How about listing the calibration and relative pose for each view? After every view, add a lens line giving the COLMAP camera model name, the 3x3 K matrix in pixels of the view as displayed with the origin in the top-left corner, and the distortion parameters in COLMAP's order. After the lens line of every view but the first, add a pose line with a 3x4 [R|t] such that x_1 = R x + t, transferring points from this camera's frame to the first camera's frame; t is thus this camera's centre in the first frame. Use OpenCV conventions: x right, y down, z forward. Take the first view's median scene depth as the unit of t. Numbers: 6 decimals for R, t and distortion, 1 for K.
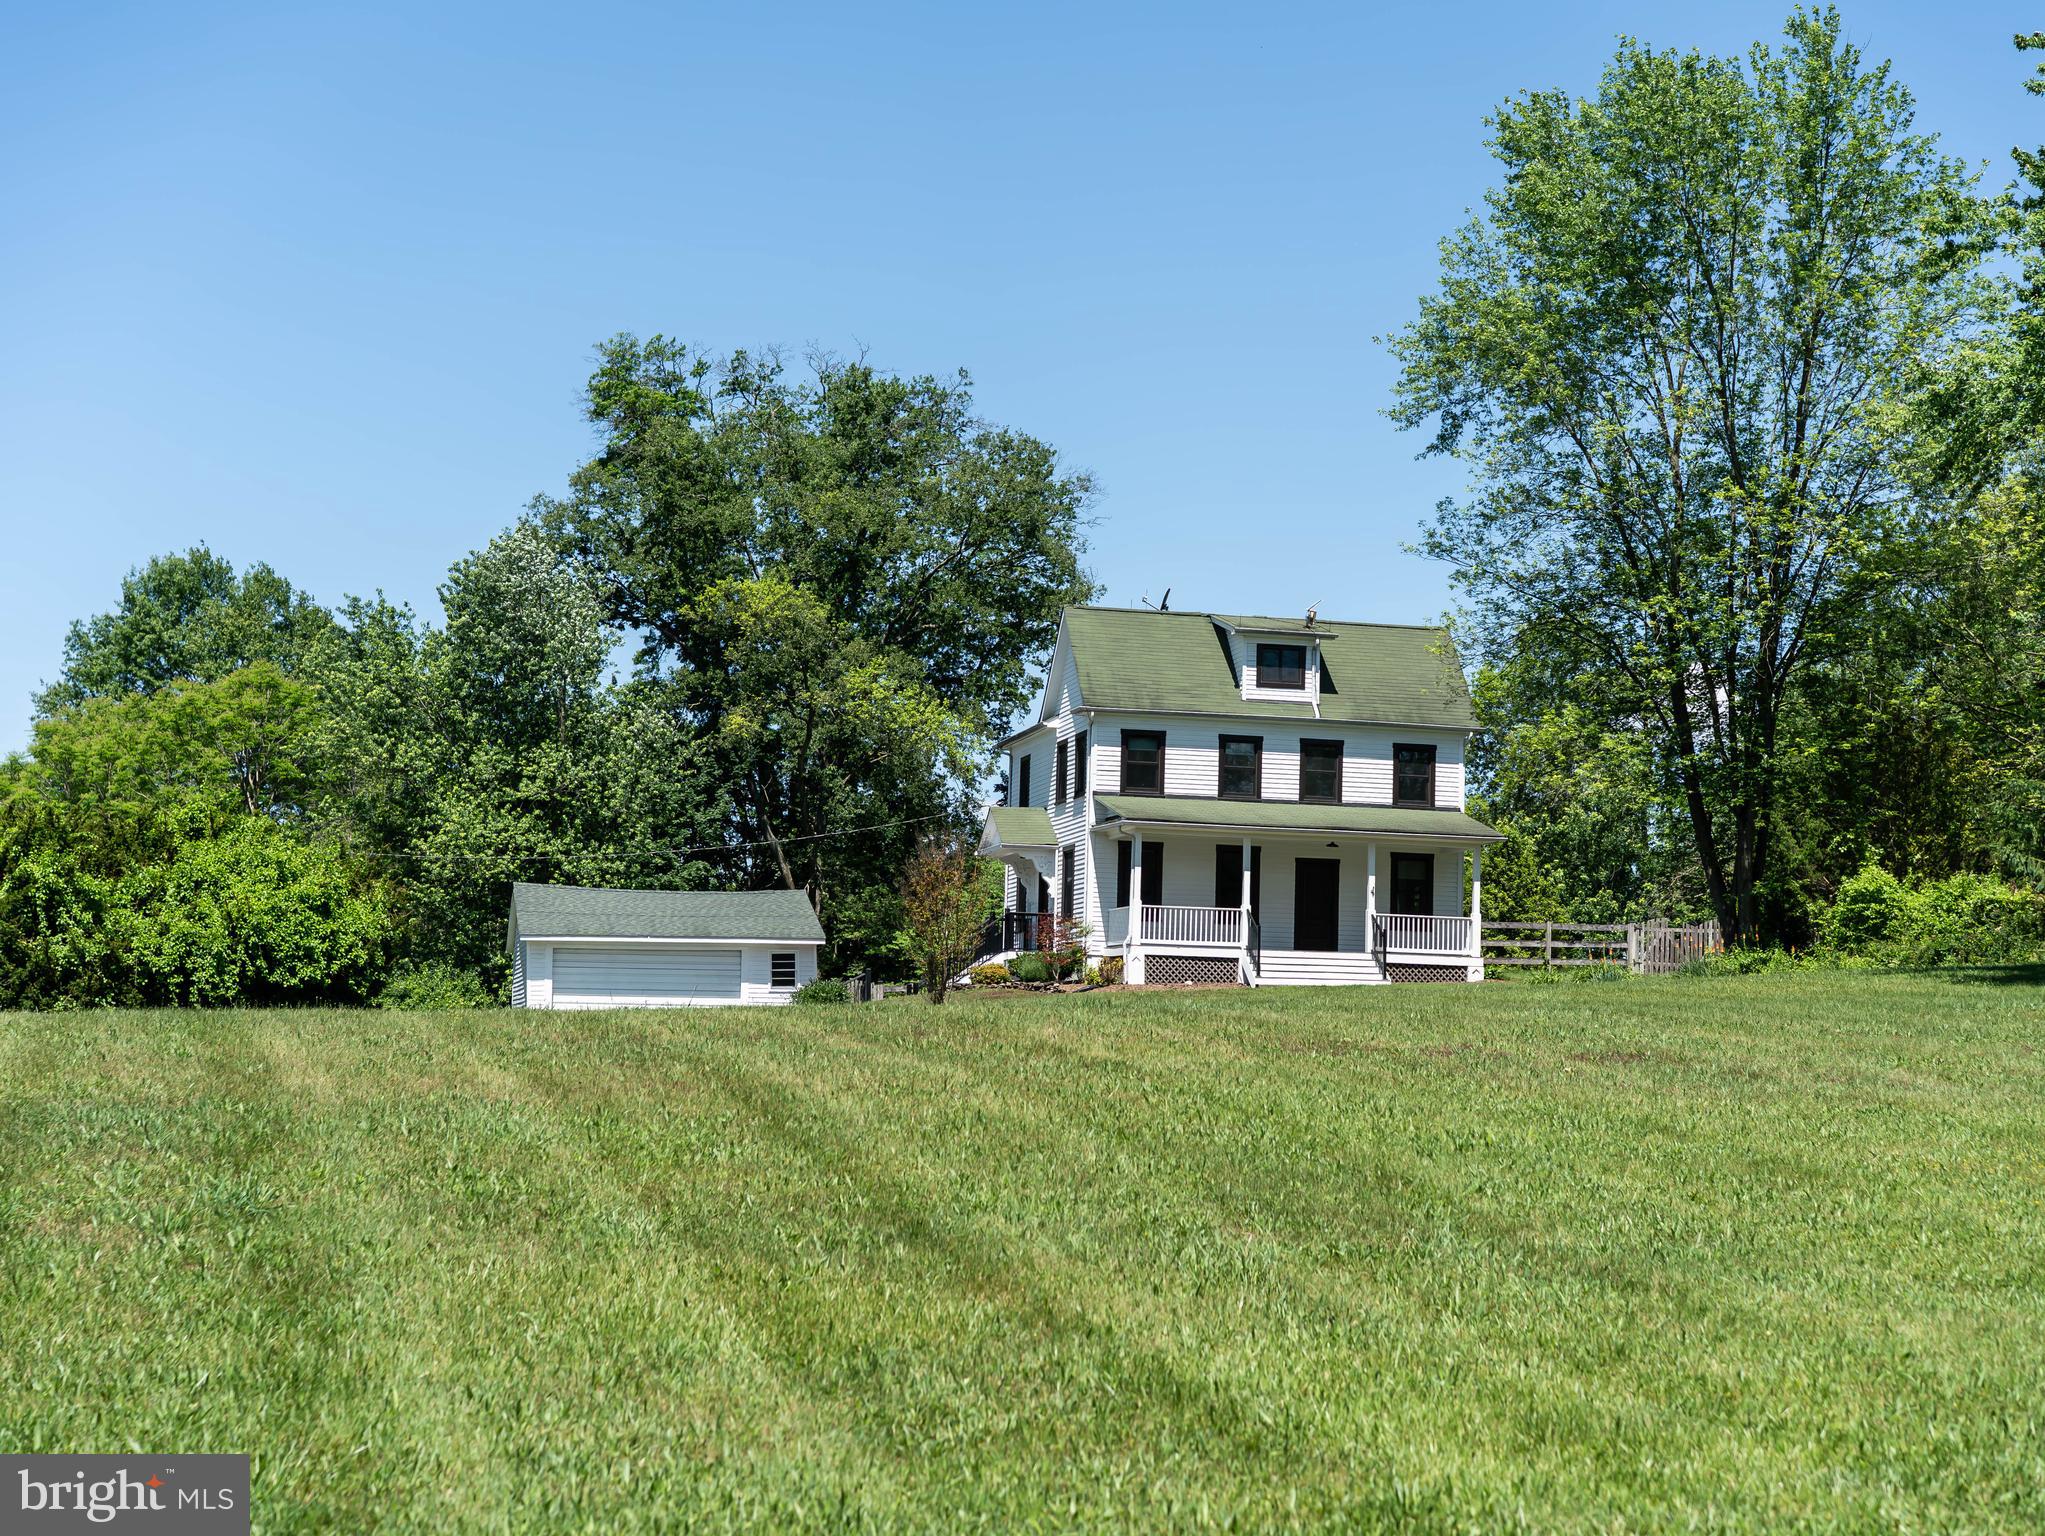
lens RADIAL K [[3575.1, 0, 1013.1], [0, 3575.1, 769.8], [0, 0, 1]] dist [-0.021298, 0.000000]
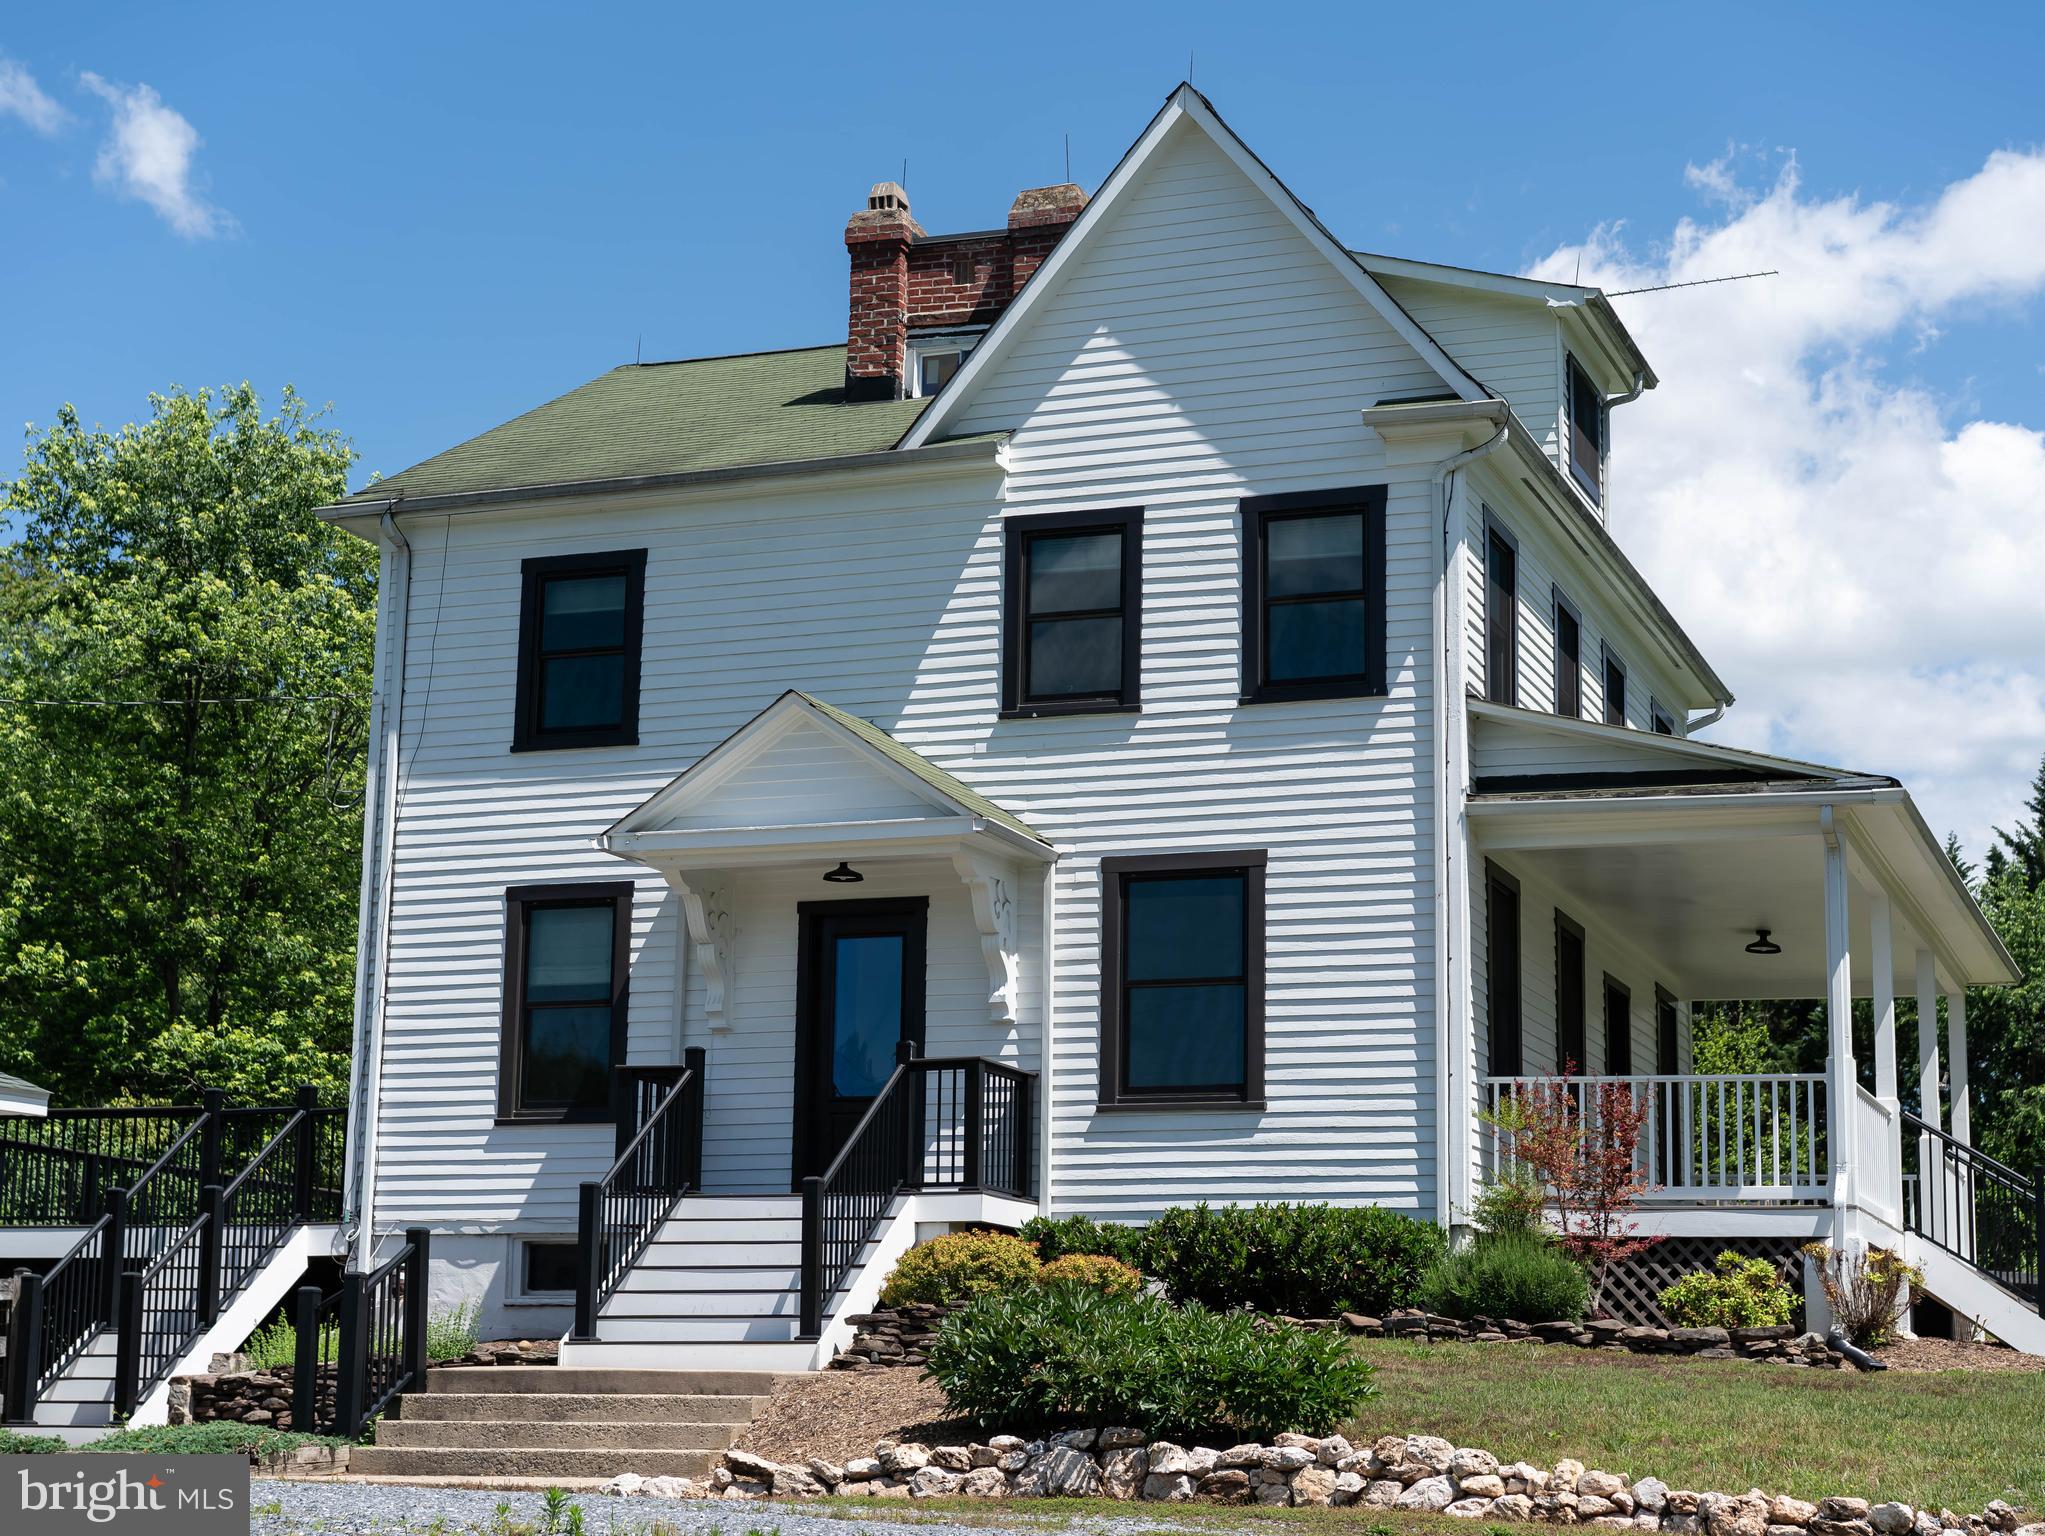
lens RADIAL K [[3575.1, 0, 1019.1], [0, 3575.1, 766.3], [0, 0, 1]] dist [-0.021298, 0.000000]
pose [[0.543777, 0.149832, 0.825746, -0.244825], [-0.083172, 0.988711, -0.124632, 0.053168], [-0.835098, -0.000907, 0.550100, 0.853843]]
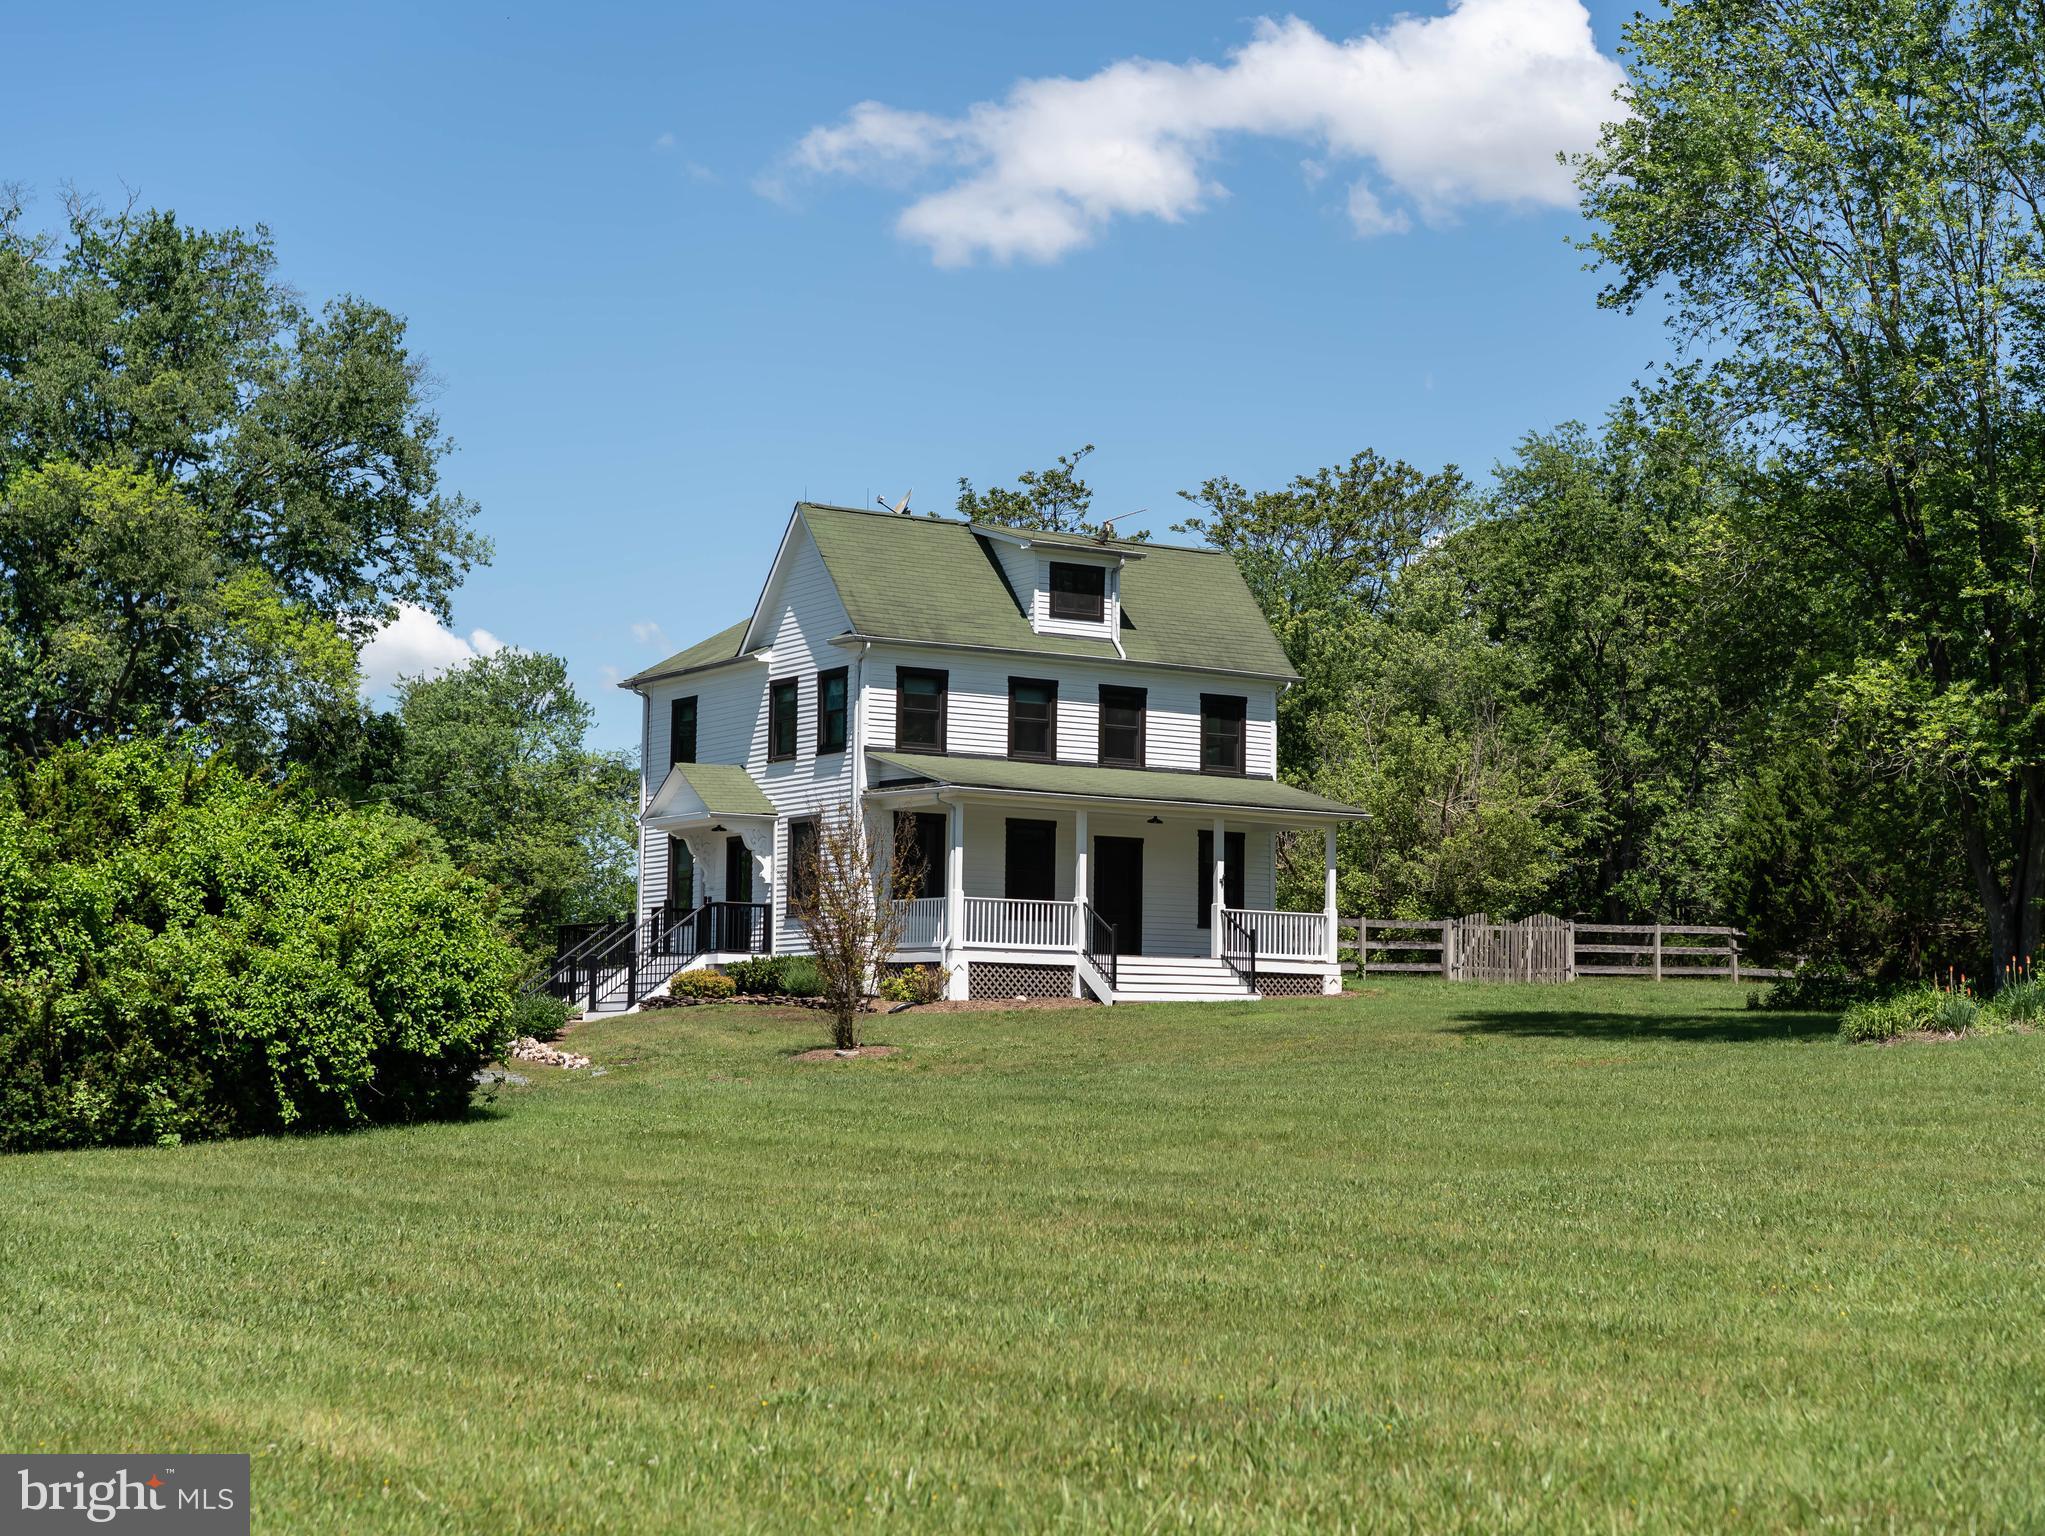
lens RADIAL K [[3575.1, 0, 1034.1], [0, 3575.1, 772.5], [0, 0, 1]] dist [-0.021298, 0.000000]
pose [[0.940492, 0.017303, 0.339375, -0.200424], [-0.021621, 0.999726, 0.008946, 0.003927], [-0.339127, -0.015752, 0.940609, 0.264688]]
